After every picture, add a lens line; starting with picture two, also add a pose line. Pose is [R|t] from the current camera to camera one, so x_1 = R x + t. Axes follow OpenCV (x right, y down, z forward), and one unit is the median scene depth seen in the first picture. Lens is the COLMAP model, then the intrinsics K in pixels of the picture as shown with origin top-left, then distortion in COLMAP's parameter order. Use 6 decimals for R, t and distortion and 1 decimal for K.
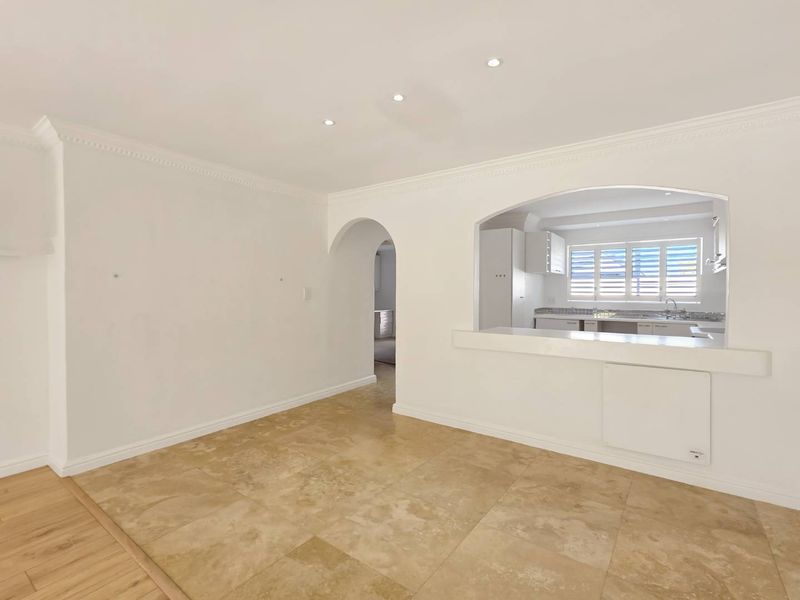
lens RADIAL K [[383.6, 0, 389.8], [0, 383.6, 302.0], [0, 0, 1]] dist [-0.002108, 0.001578]
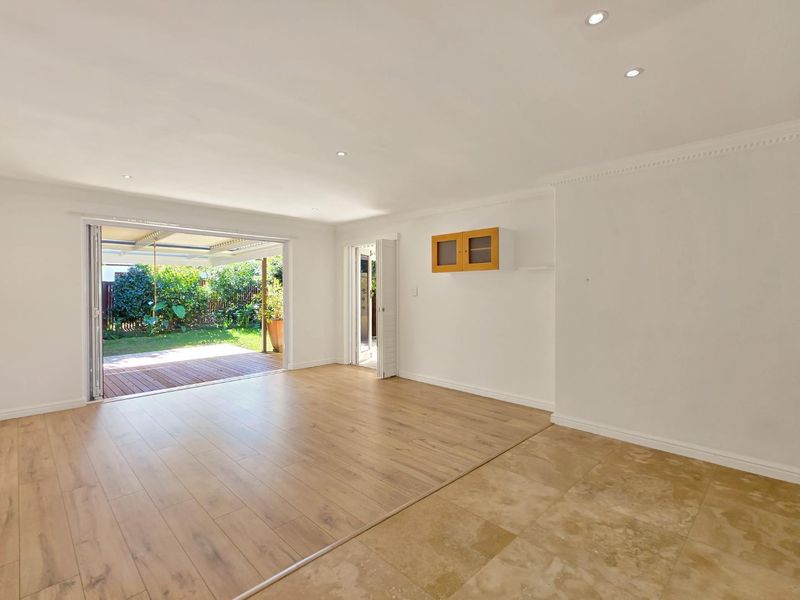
lens RADIAL K [[394.1, 0, 389.5], [0, 394.1, 297.3], [0, 0, 1]] dist [0.002605, -0.000034]
pose [[-0.177524, 0.016627, -0.983976, 0.632051], [-0.028794, 0.999341, 0.022081, -0.017210], [0.983695, 0.032252, -0.176928, 0.610940]]
